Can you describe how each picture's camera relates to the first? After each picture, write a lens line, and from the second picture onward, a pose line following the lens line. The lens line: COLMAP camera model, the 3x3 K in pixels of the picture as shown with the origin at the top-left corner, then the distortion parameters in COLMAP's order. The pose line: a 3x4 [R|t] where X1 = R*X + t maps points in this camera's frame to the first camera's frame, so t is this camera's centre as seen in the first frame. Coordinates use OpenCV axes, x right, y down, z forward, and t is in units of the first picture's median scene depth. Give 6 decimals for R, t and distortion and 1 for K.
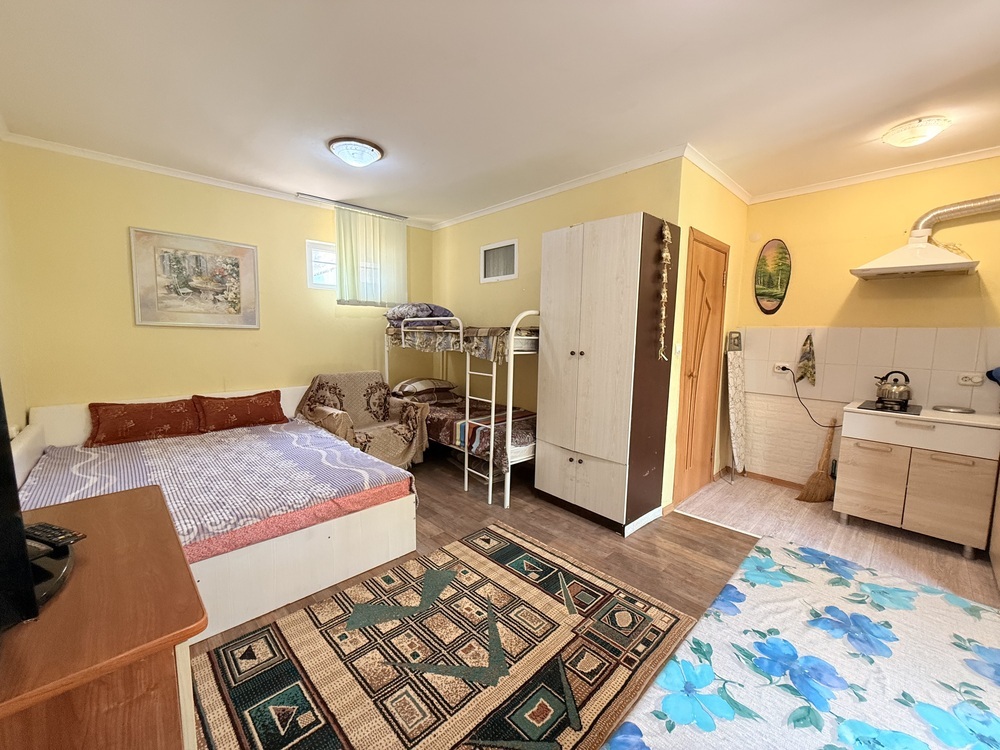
lens RADIAL K [[397.2, 0, 504.4], [0, 397.2, 376.6], [0, 0, 1]] dist [0.000564, 0.000300]
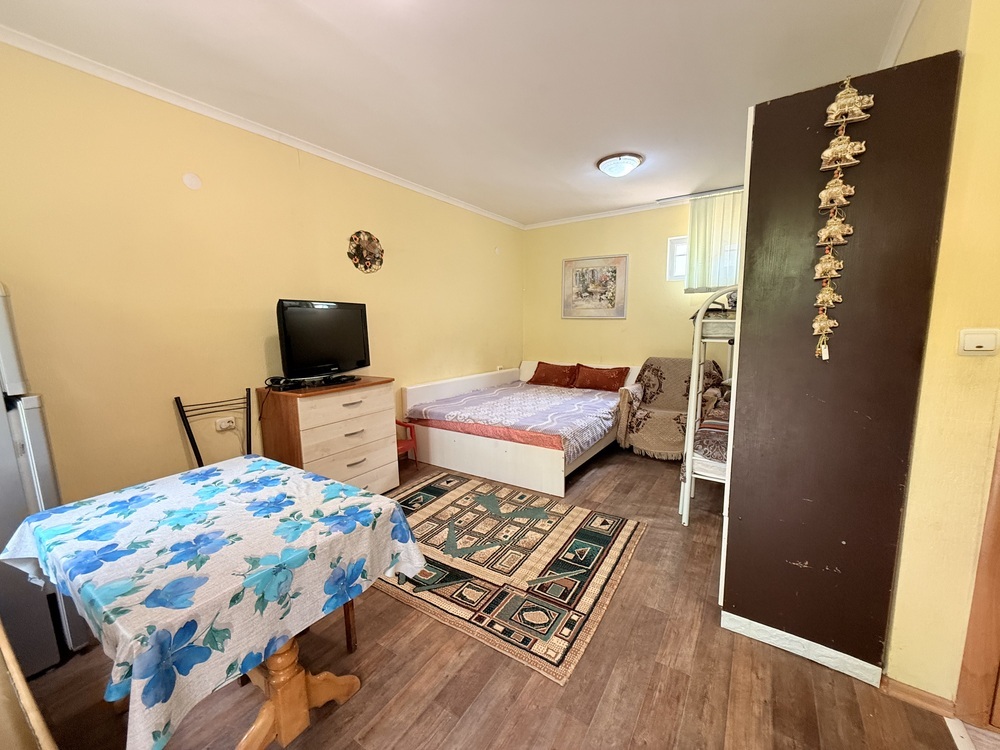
lens RADIAL K [[397.2, 0, 504.5], [0, 397.2, 378.0], [0, 0, 1]] dist [0.000564, 0.000300]
pose [[0.223452, 0.117956, -0.967551, 1.104606], [-0.095965, 0.990490, 0.098590, -0.036620], [0.969979, 0.070821, 0.232647, 0.655180]]
